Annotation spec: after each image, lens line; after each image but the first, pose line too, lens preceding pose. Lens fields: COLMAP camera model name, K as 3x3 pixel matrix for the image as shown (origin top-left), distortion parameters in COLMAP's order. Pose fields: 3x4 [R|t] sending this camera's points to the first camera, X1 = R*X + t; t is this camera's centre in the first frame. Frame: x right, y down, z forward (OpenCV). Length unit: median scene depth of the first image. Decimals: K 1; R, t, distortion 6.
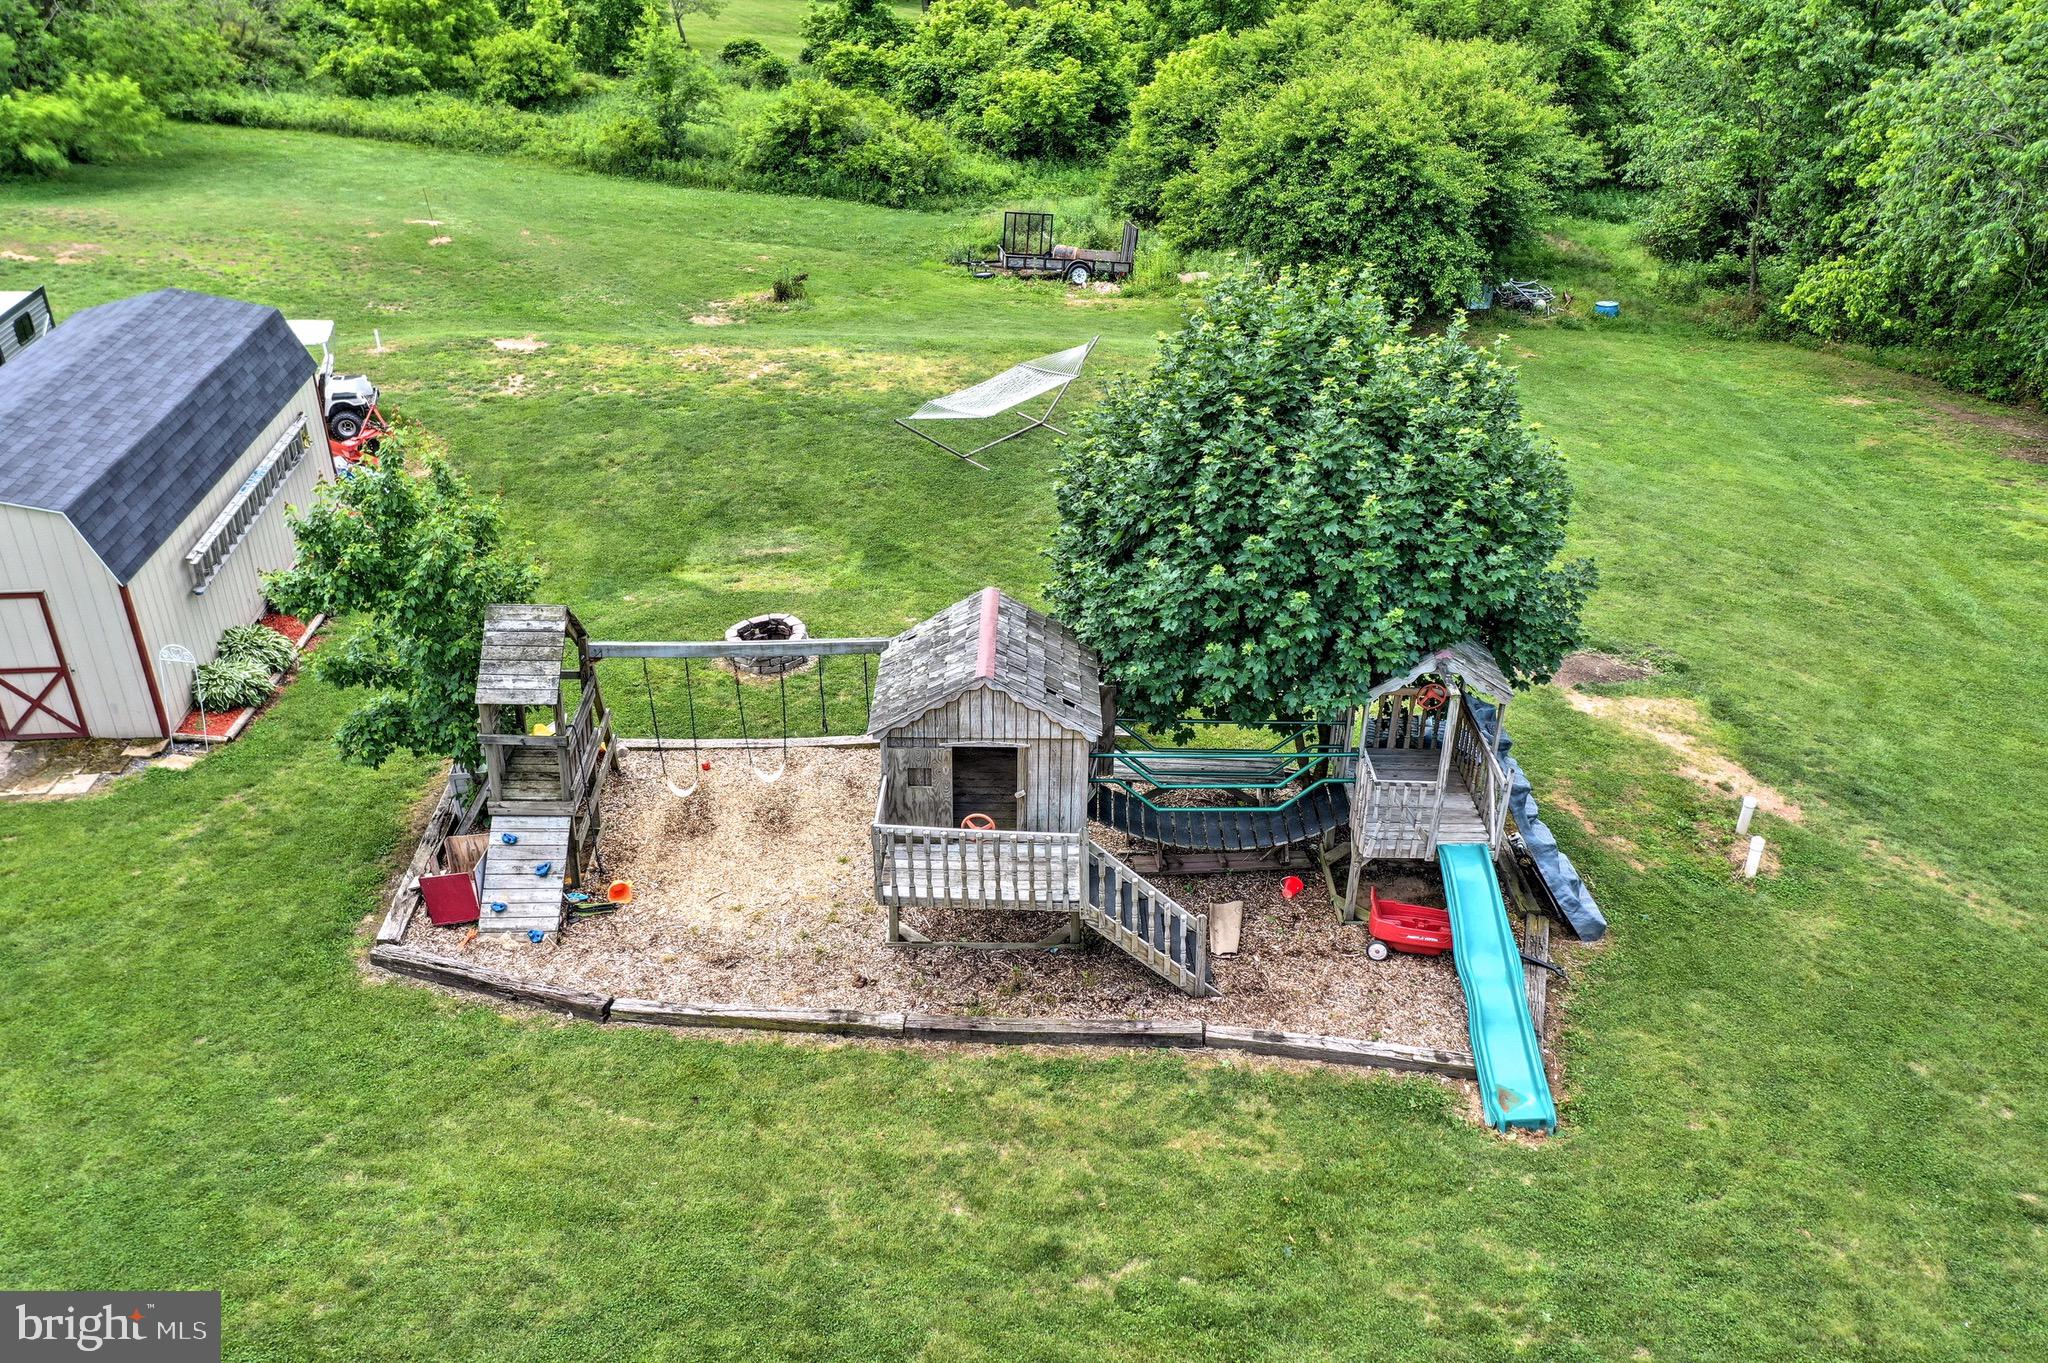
lens RADIAL K [[1617.3, 0, 1027.5], [0, 1617.3, 669.4], [0, 0, 1]] dist [0.006925, 0.008066]
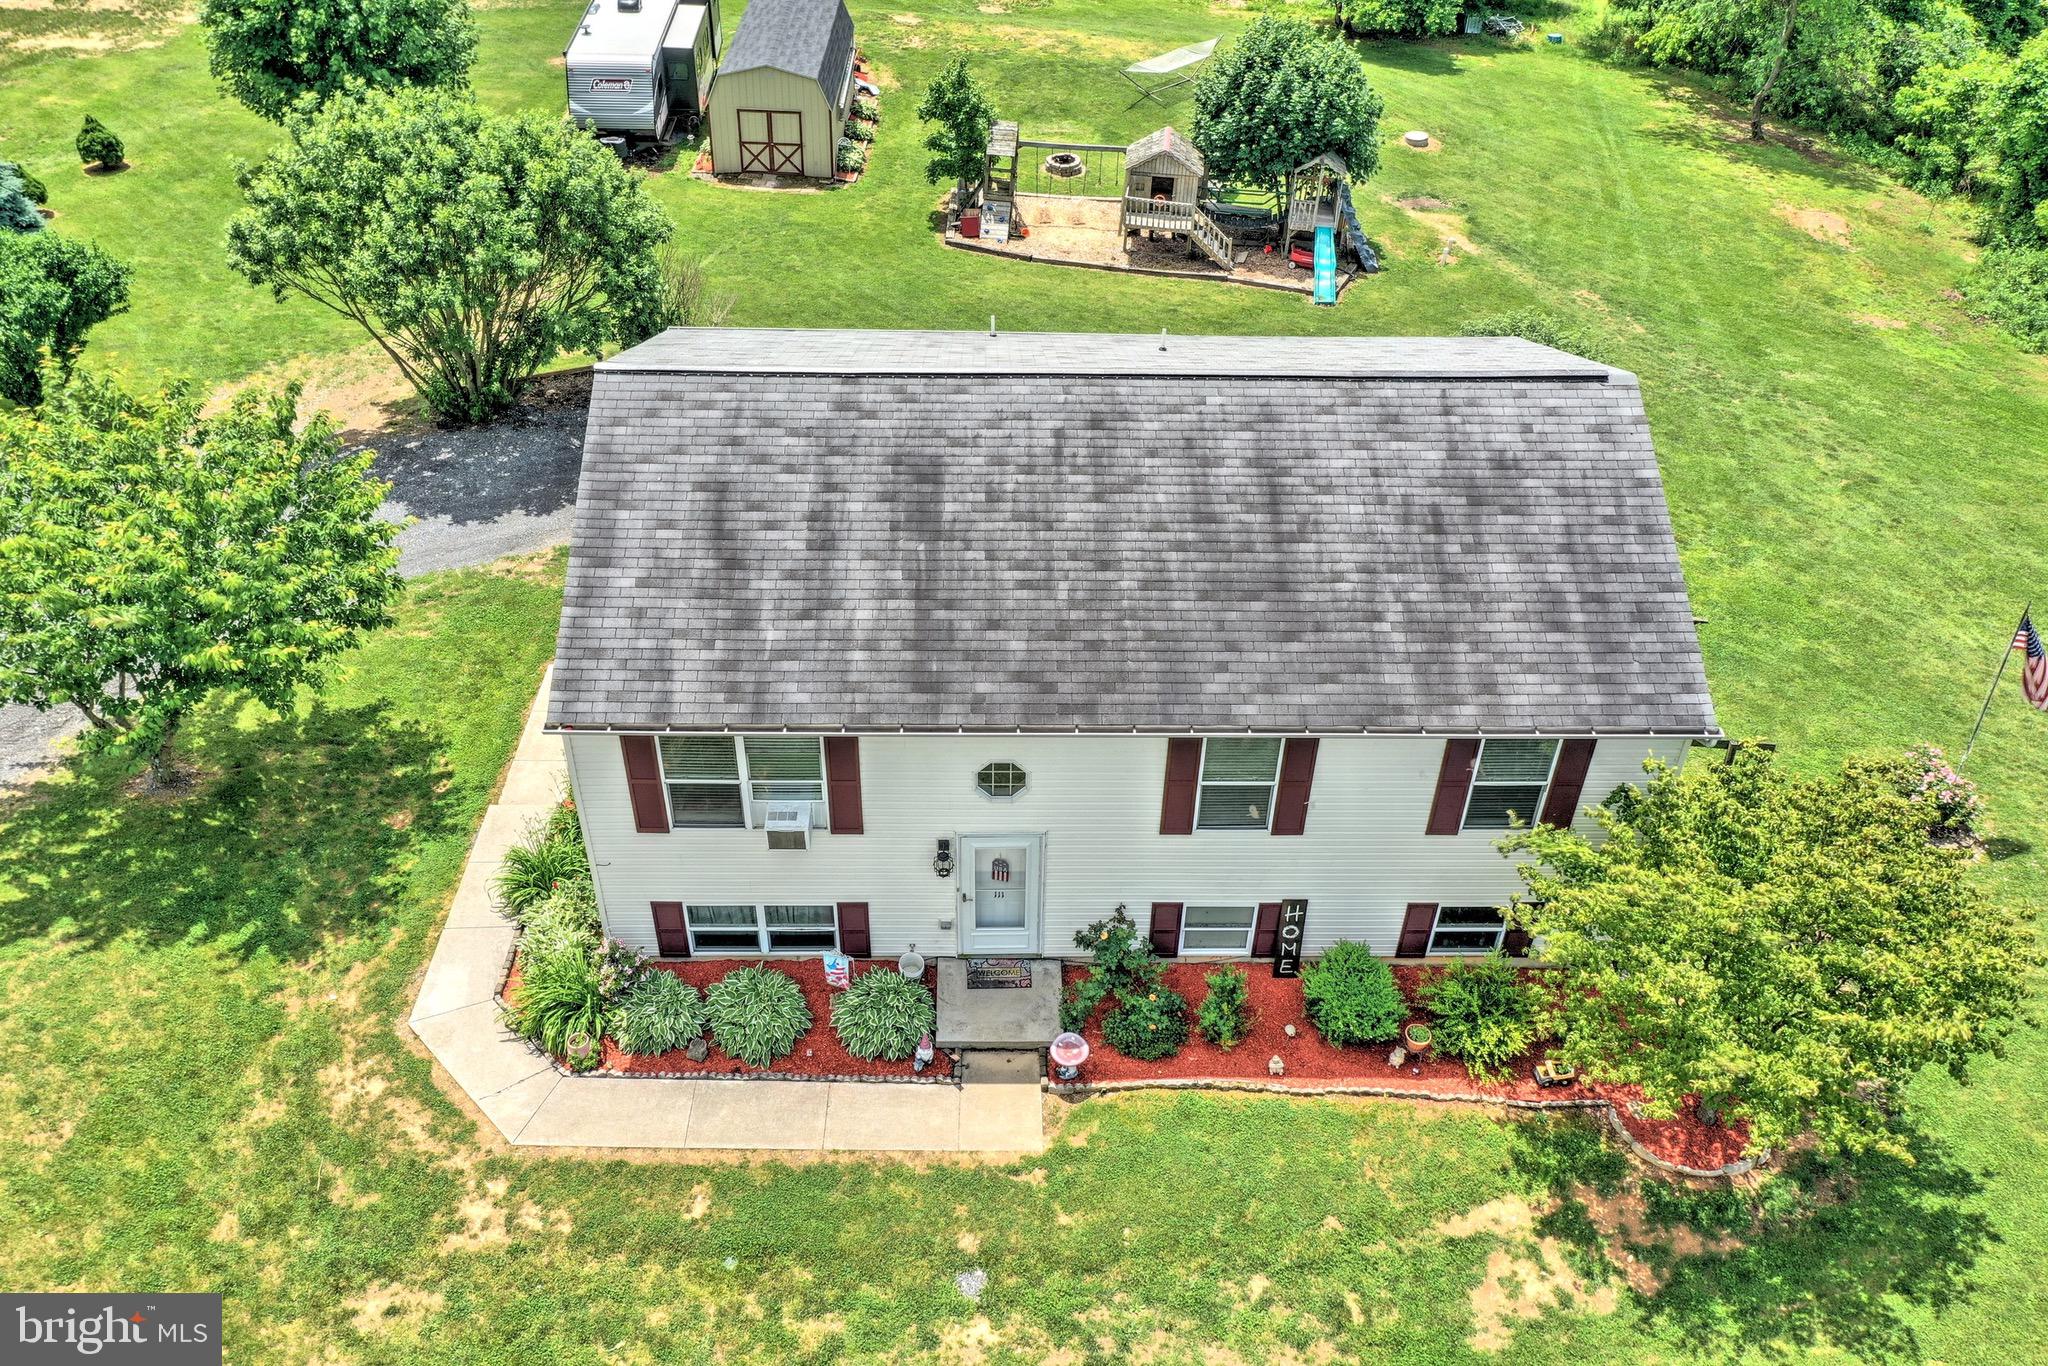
lens RADIAL K [[1637.5, 0, 1023.9], [0, 1637.5, 669.3], [0, 0, 1]] dist [0.006376, 0.003054]
pose [[0.994539, 0.087993, -0.056126, -0.017622], [-0.077195, 0.982099, 0.171821, 0.237246], [0.070240, -0.166550, 0.983528, -1.152530]]
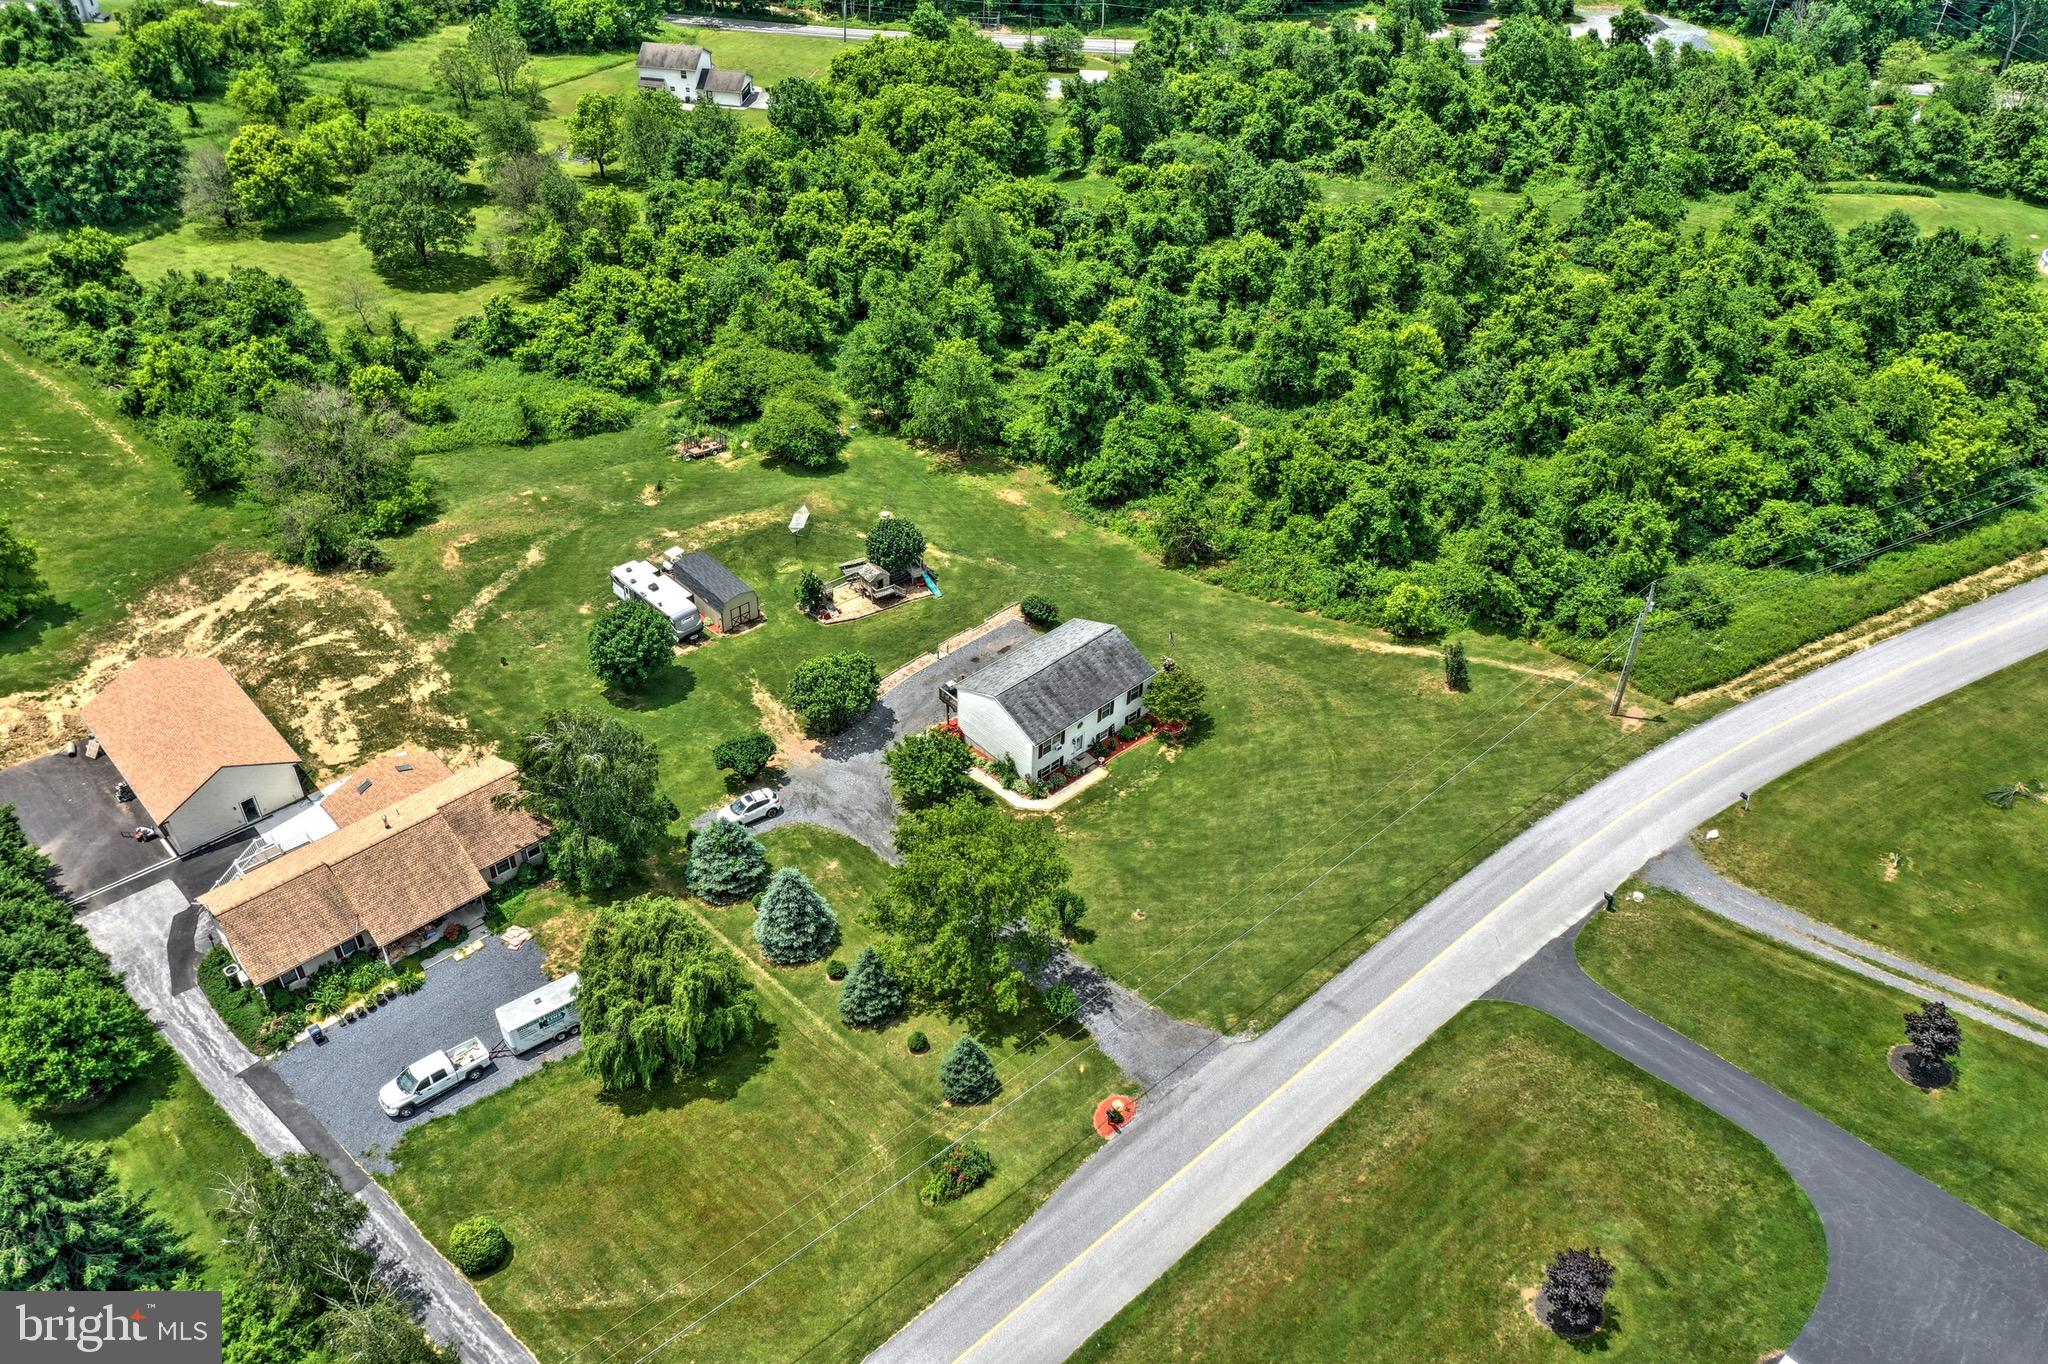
lens RADIAL K [[1610.4, 0, 1024.0], [0, 1610.4, 682.0], [0, 0, 1]] dist [-0.004746, 0.006575]
pose [[0.804725, -0.353904, 0.476624, -2.209393], [0.261928, 0.932167, 0.249918, -0.832739], [-0.532740, -0.076274, 0.842835, -4.061133]]
